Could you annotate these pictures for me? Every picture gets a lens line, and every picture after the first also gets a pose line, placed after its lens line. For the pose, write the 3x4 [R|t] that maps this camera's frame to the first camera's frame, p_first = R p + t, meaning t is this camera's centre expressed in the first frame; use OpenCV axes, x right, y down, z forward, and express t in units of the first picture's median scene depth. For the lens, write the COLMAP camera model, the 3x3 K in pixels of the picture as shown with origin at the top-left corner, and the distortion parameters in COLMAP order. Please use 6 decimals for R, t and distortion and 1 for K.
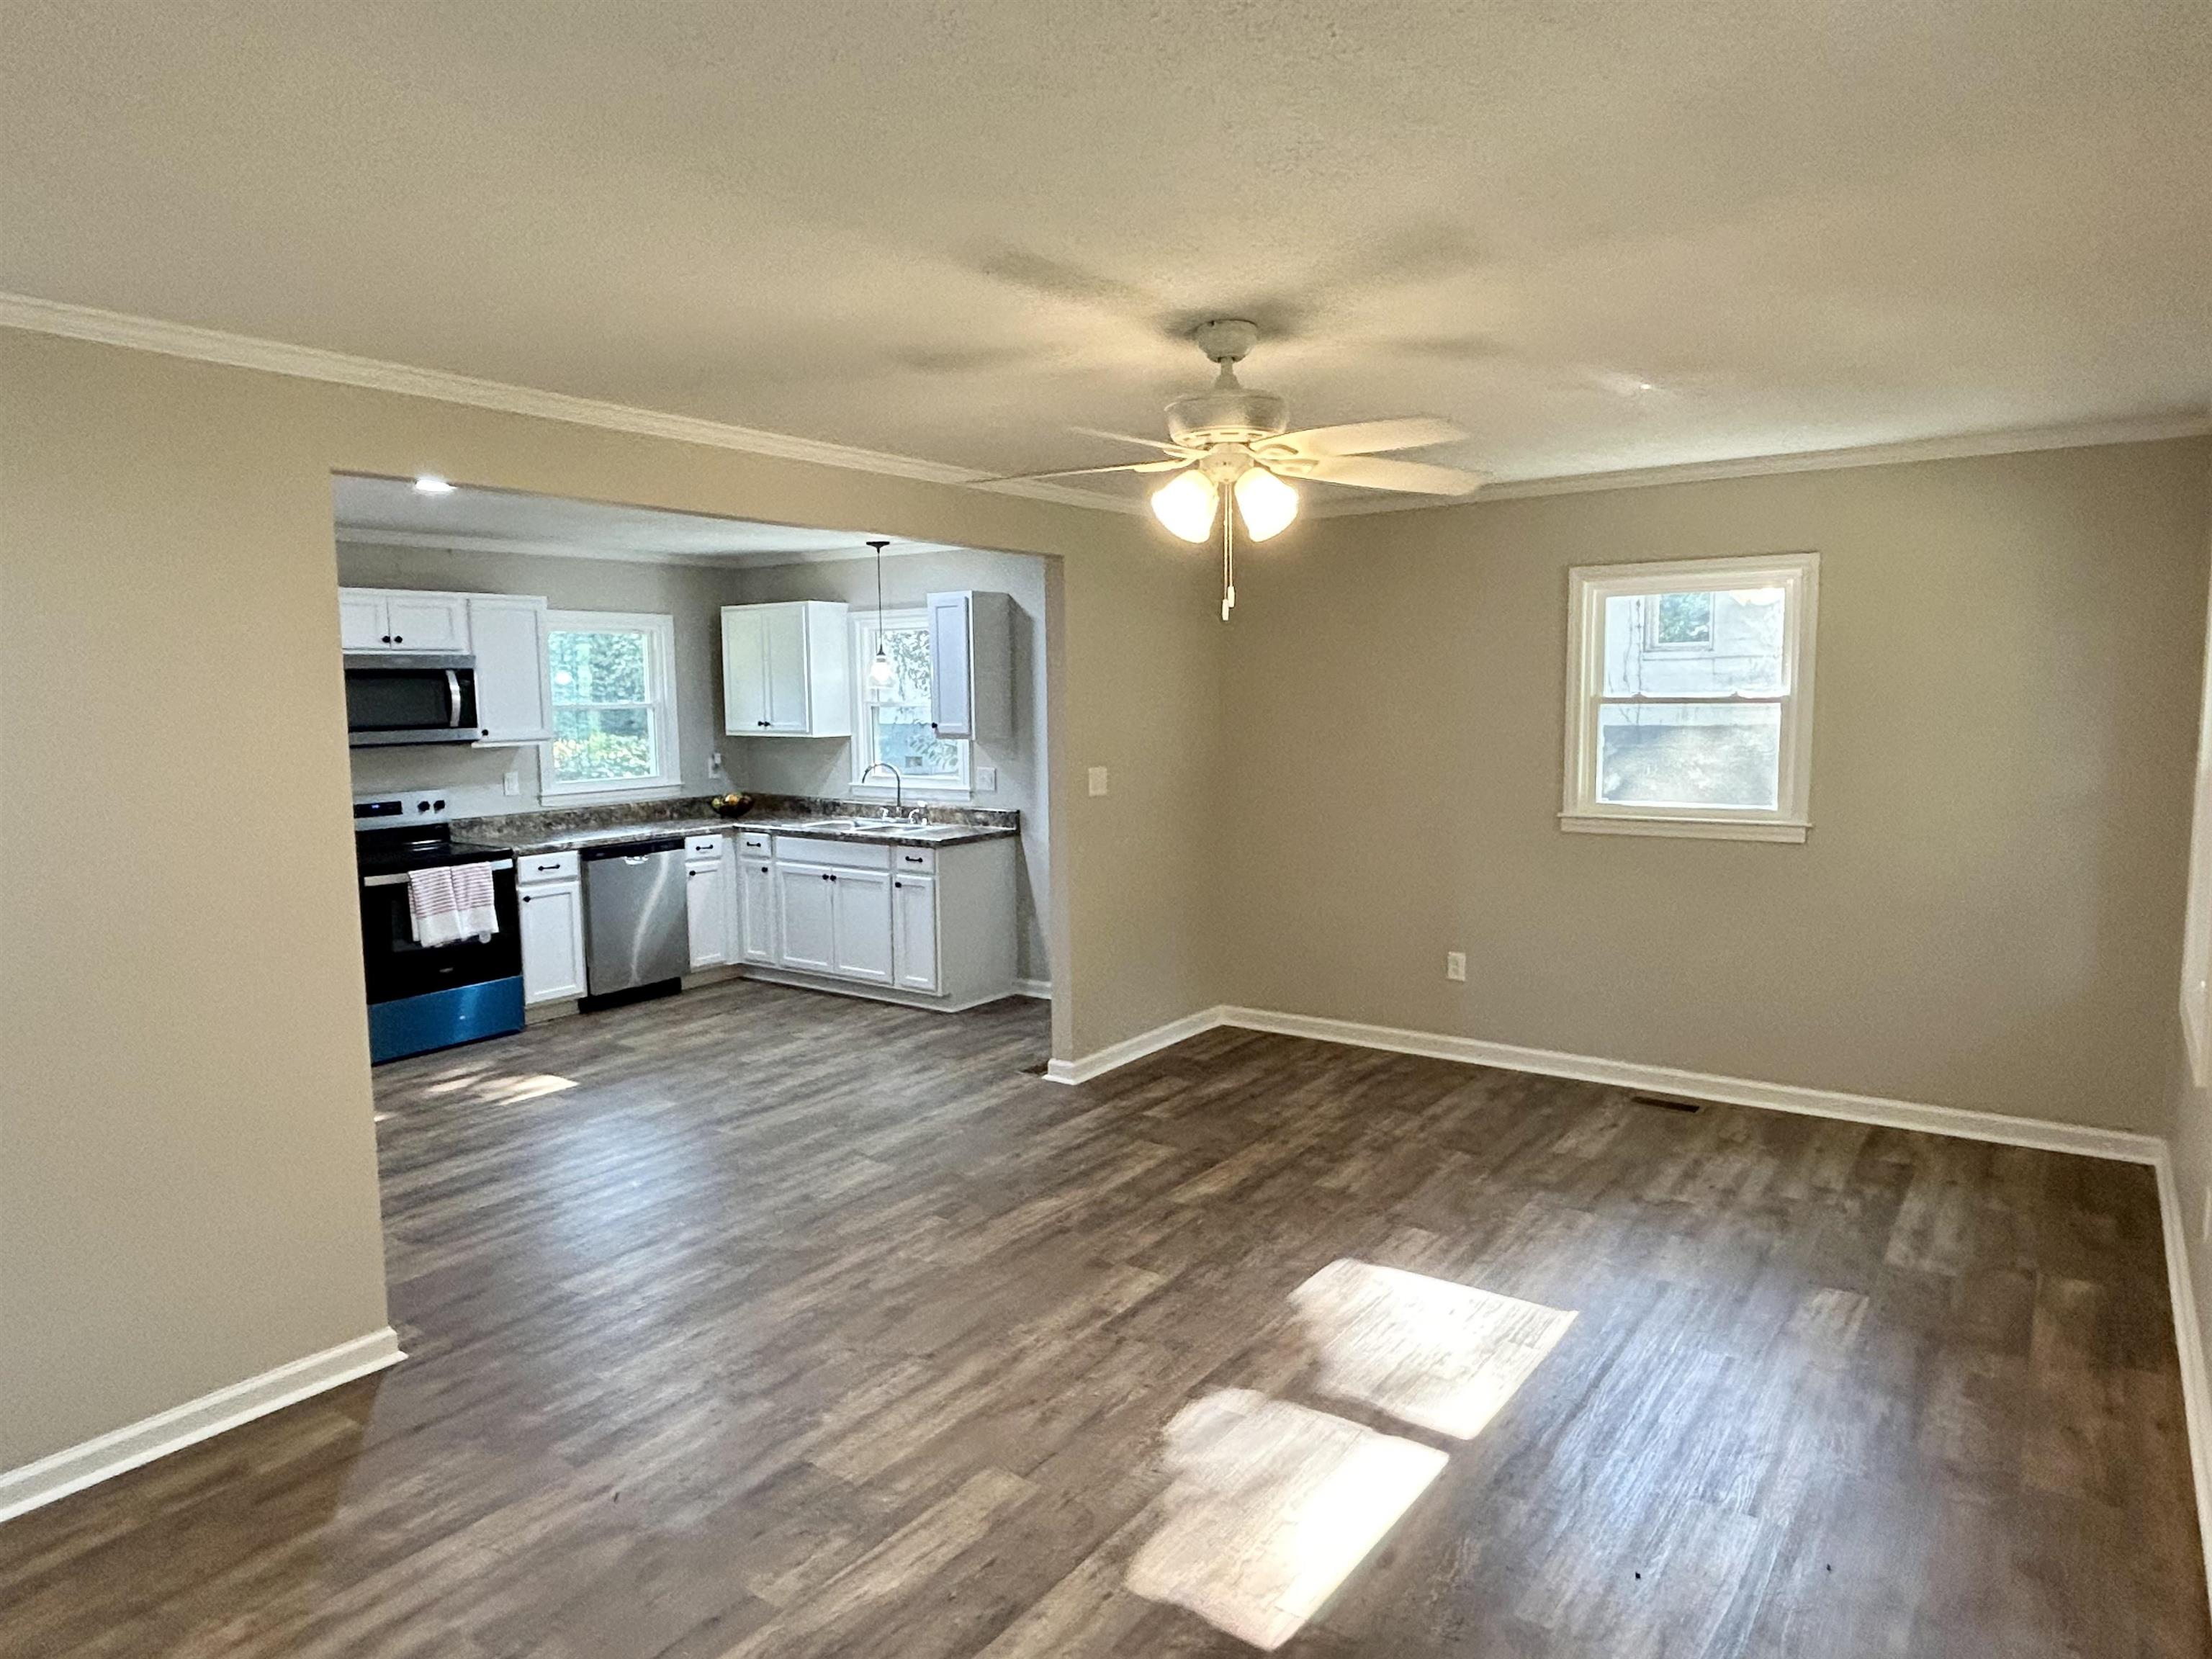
lens RADIAL K [[1381.4, 0, 1104.3], [0, 1381.4, 830.9], [0, 0, 1]] dist [0.017867, -0.007388]
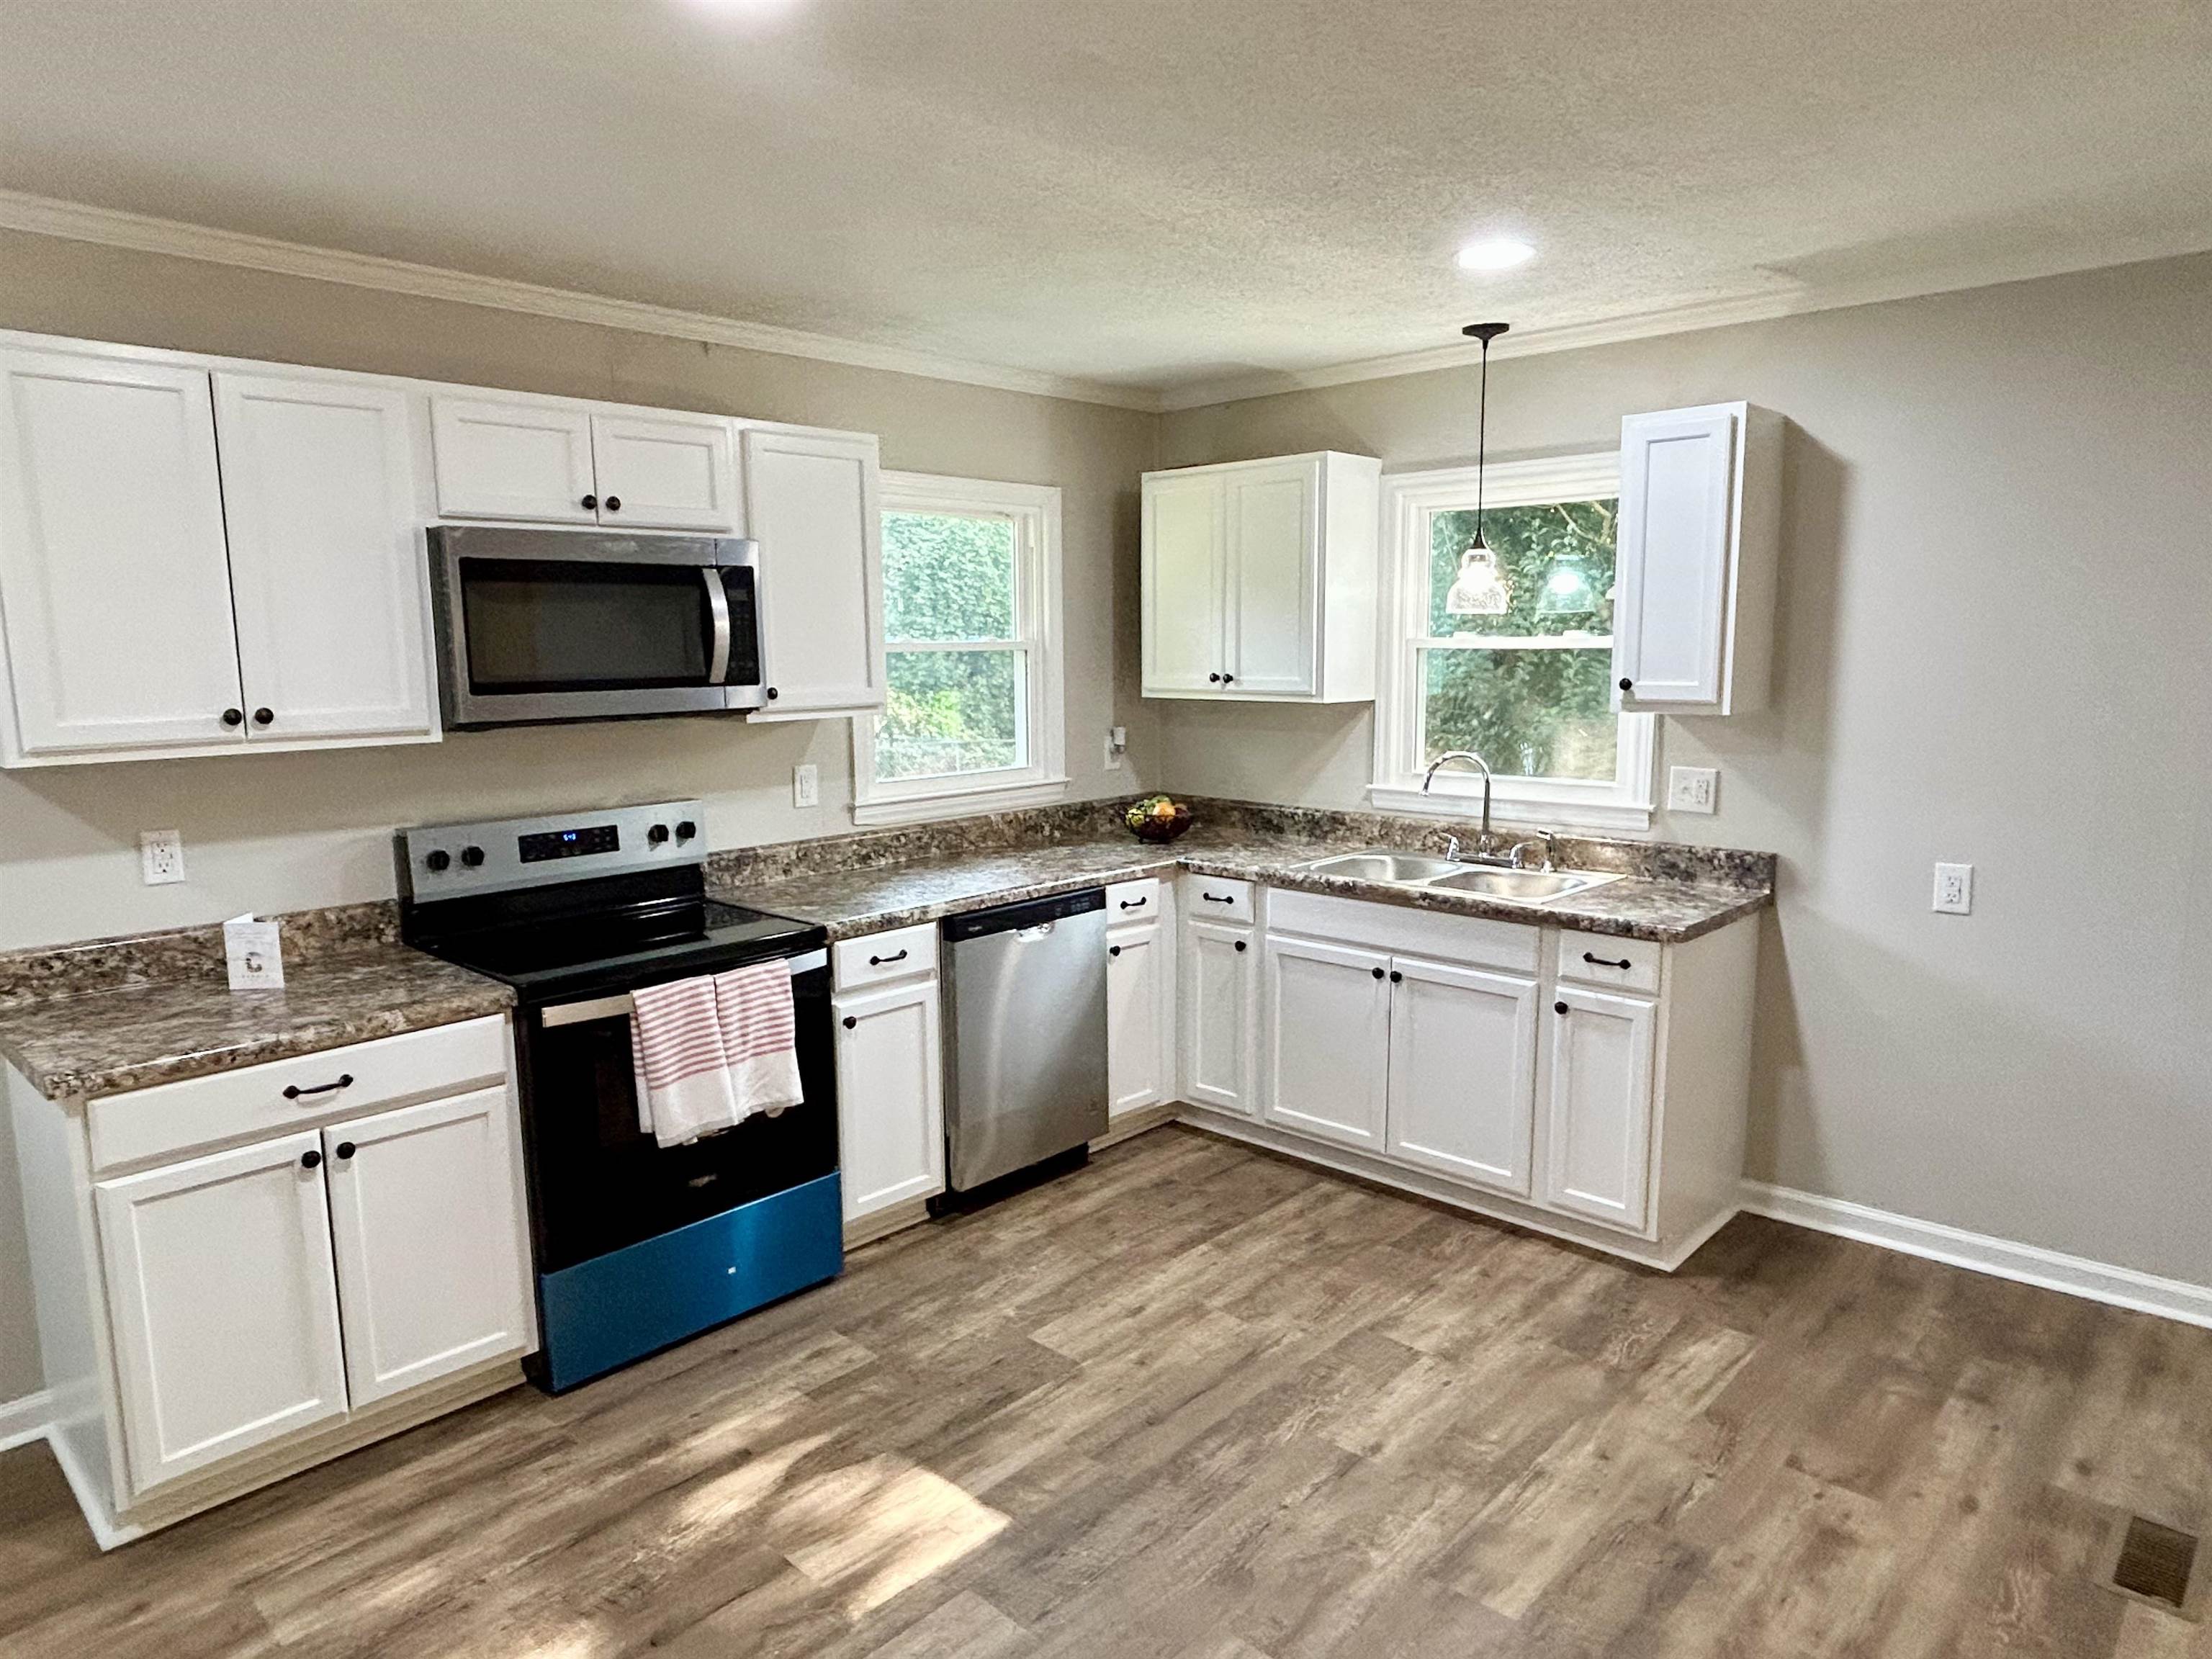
lens RADIAL K [[1381.4, 0, 1100.4], [0, 1381.4, 835.2], [0, 0, 1]] dist [0.017867, -0.007388]
pose [[0.991047, 0.021677, -0.131745, -0.249968], [-0.016453, 0.999039, 0.040616, -0.040410], [0.132499, -0.038085, 0.990451, 0.491957]]
